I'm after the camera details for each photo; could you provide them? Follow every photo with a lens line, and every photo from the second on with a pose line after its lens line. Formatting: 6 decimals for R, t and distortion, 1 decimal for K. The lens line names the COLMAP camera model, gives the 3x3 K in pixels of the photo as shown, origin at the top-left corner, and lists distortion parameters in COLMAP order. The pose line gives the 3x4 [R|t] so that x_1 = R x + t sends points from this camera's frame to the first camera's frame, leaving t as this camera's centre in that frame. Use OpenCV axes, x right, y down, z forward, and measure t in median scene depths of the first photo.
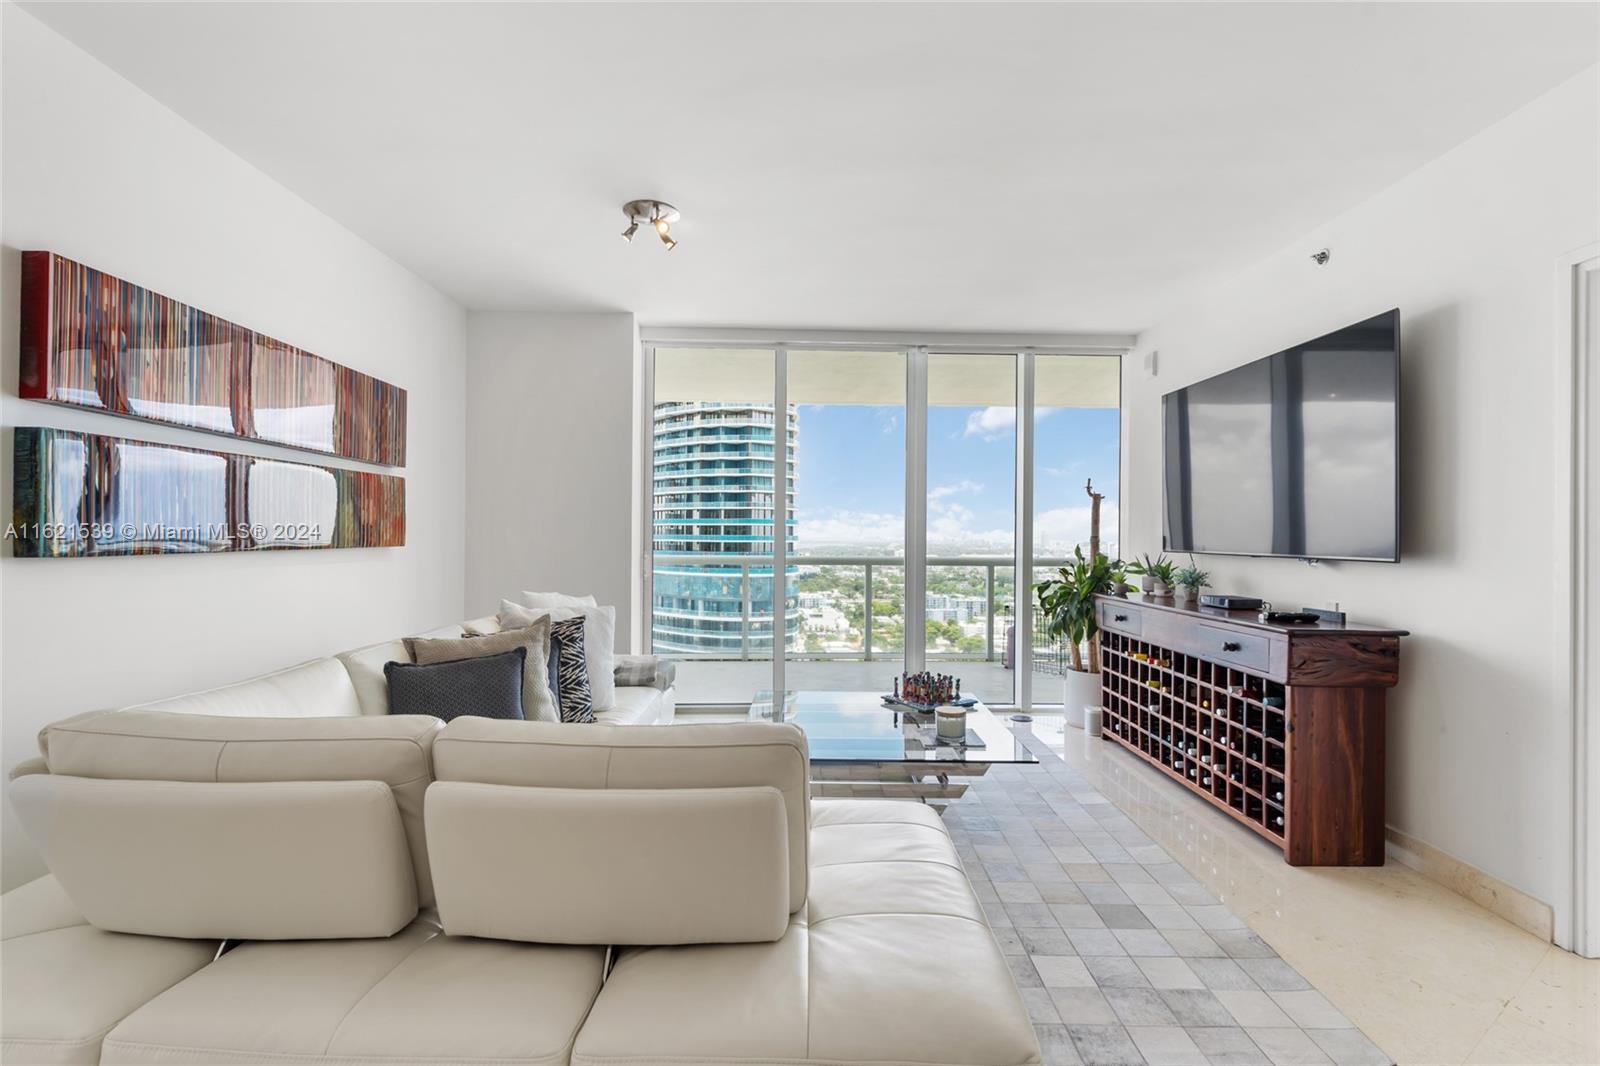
lens RADIAL K [[706.4, 0, 802.3], [0, 706.4, 532.9], [0, 0, 1]] dist [-0.001824, 0.000174]
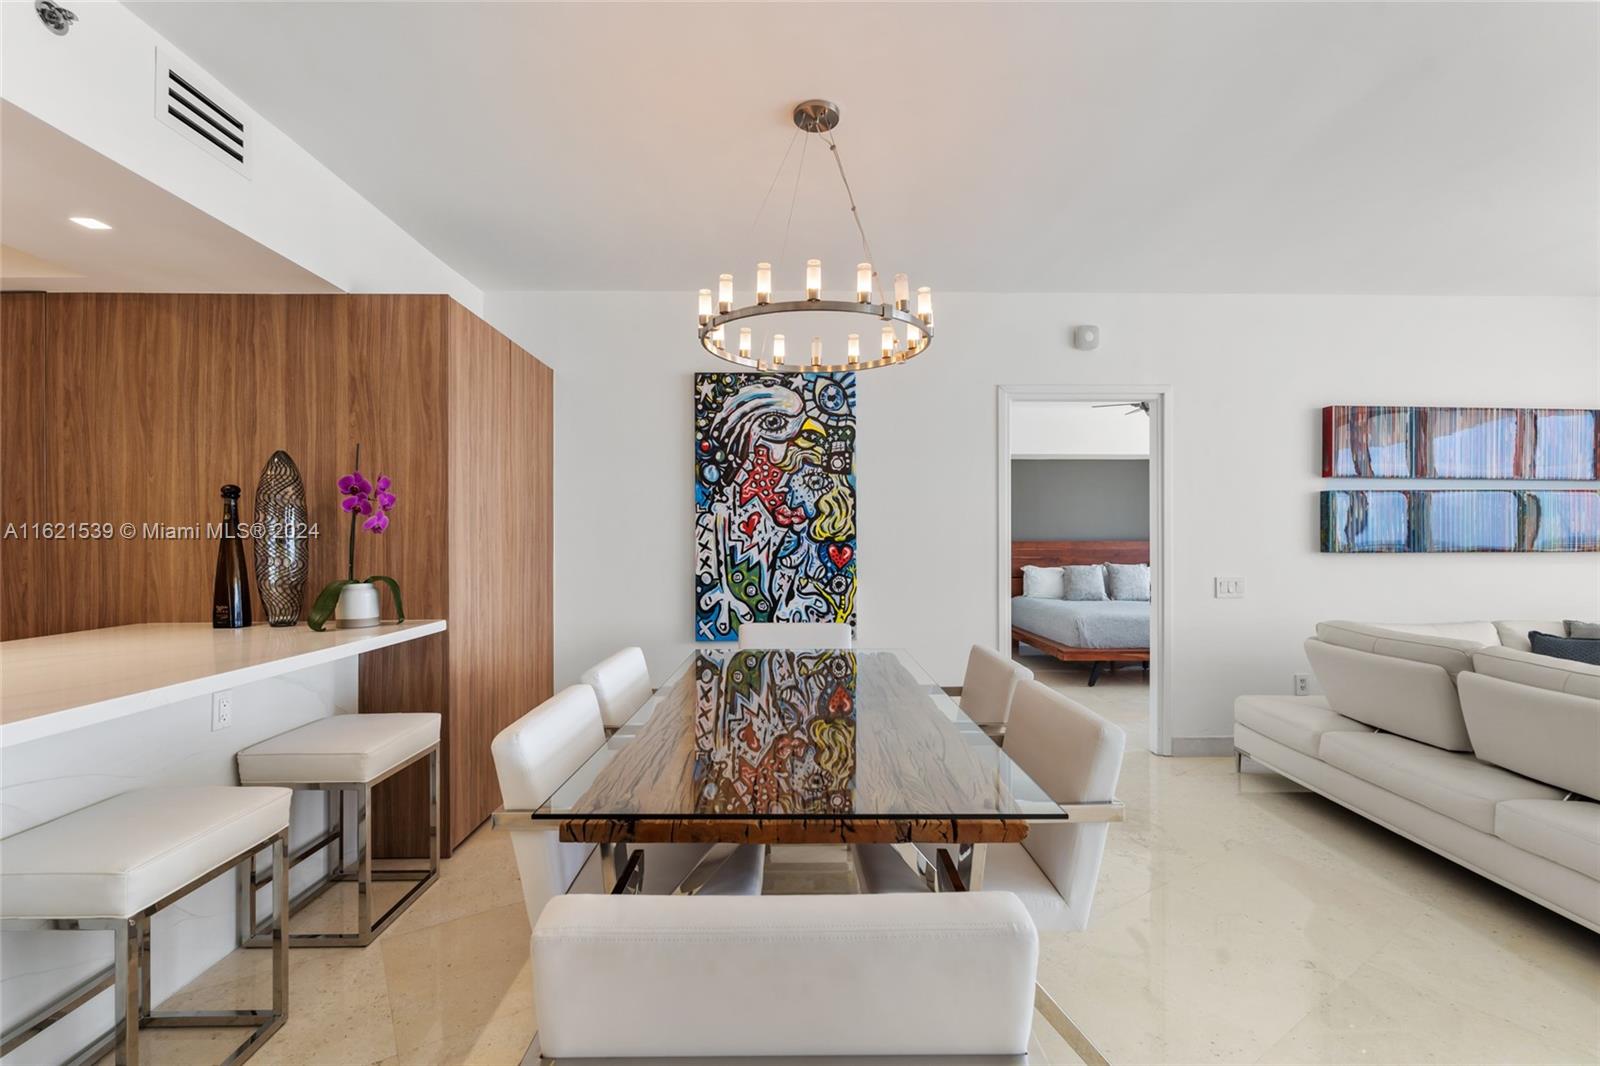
lens RADIAL K [[709.8, 0, 802.0], [0, 709.8, 541.4], [0, 0, 1]] dist [-0.006284, 0.000770]
pose [[0.009304, -0.001941, -0.999955, 0.632832], [0.004152, 0.999990, -0.001902, 0.000144], [0.999948, -0.004134, 0.009312, -0.370899]]
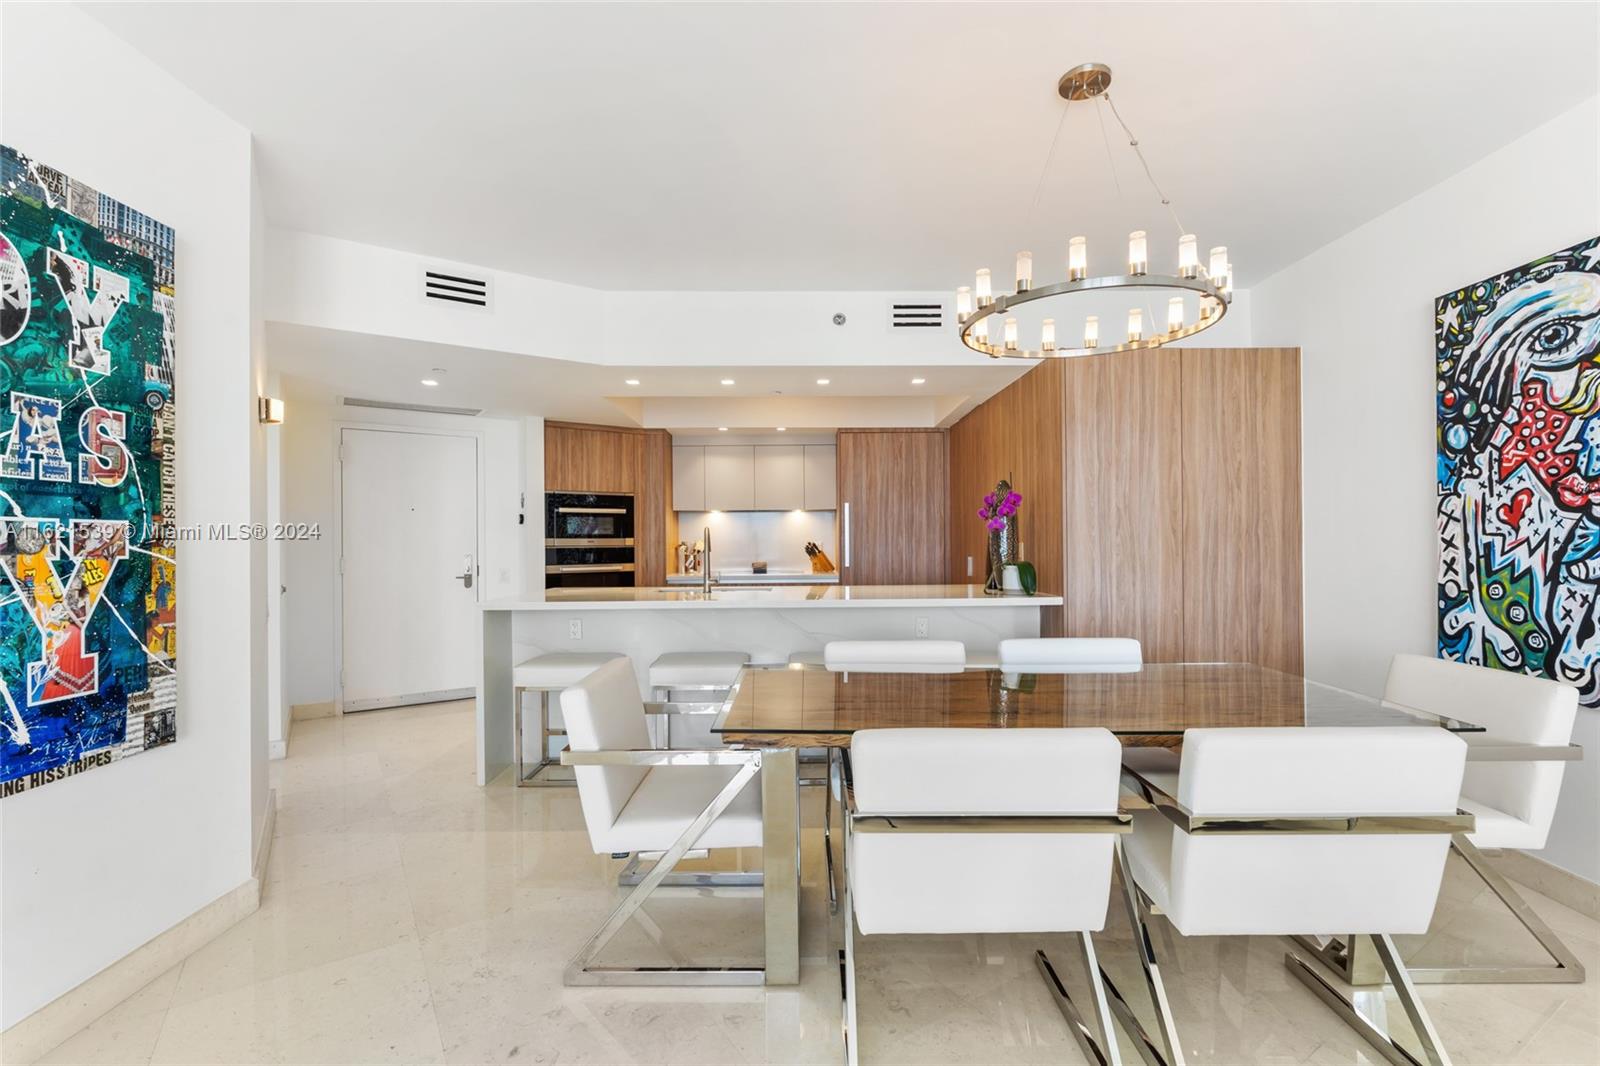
lens RADIAL K [[707.8, 0, 804.9], [0, 707.8, 534.3], [0, 0, 1]] dist [-0.001803, 0.000806]
pose [[-0.999998, 0.001599, -0.000974, 0.152125], [0.001607, 0.999963, -0.008492, 0.001176], [0.000960, -0.008494, -0.999963, 0.366033]]
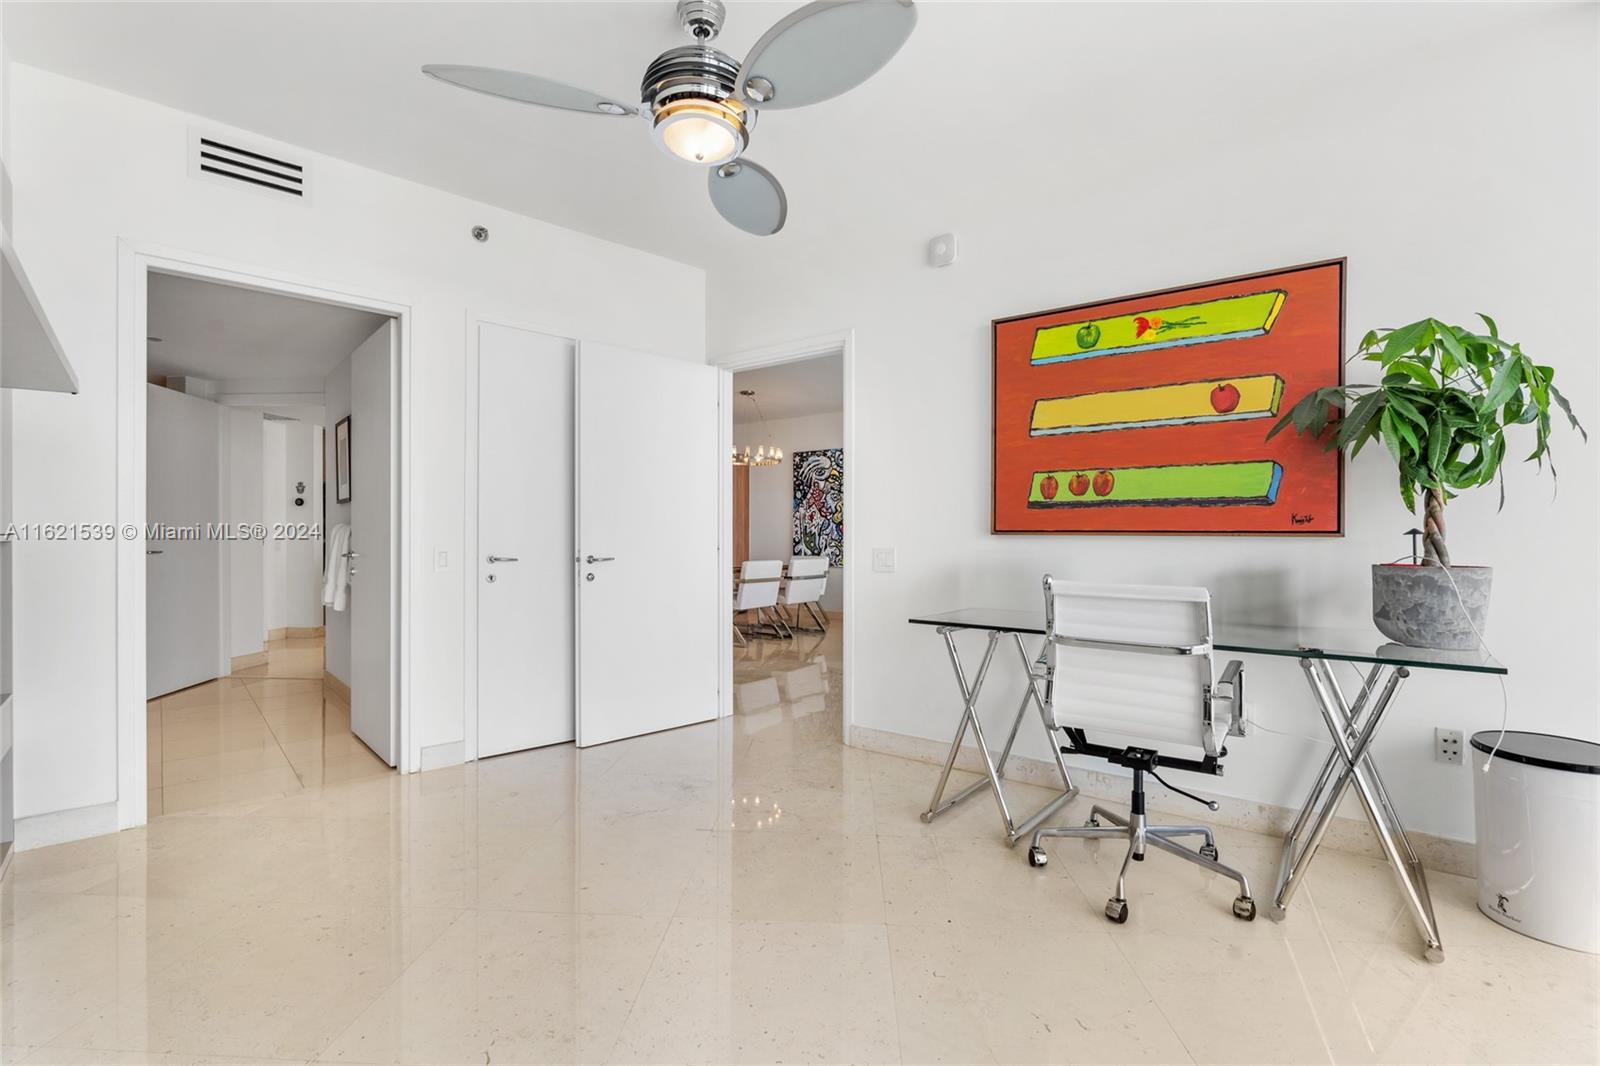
lens RADIAL K [[731.3, 0, 800.0], [0, 731.3, 533.0], [0, 0, 1]] dist [-0.000754, 0.000147]
pose [[-0.600824, -0.010112, -0.799317, 1.859110], [-0.003175, 0.999942, -0.010263, 0.070070], [0.799375, -0.003629, -0.600821, 1.386428]]
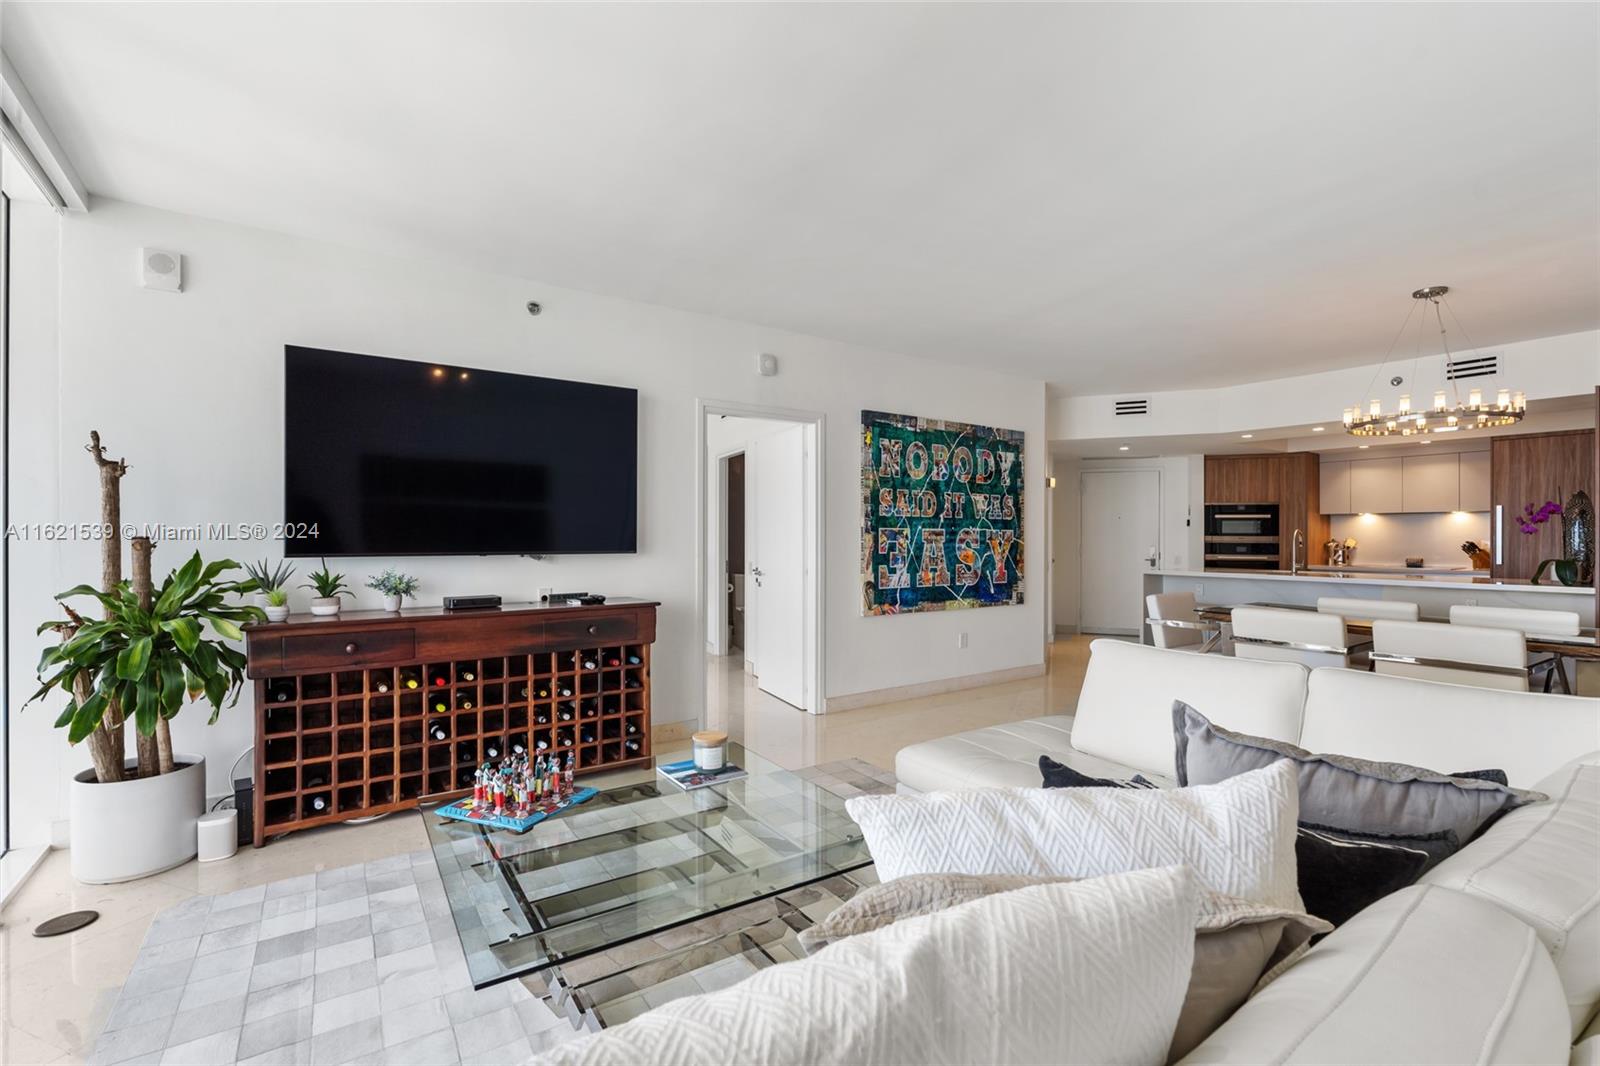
lens RADIAL K [[712.1, 0, 799.0], [0, 712.1, 536.9], [0, 0, 1]] dist [-0.002401, -0.000120]
pose [[-0.561856, -0.008636, 0.827190, -0.567258], [-0.007567, 0.999957, 0.005299, -0.004065], [-0.827200, -0.003282, -0.561898, 1.364087]]
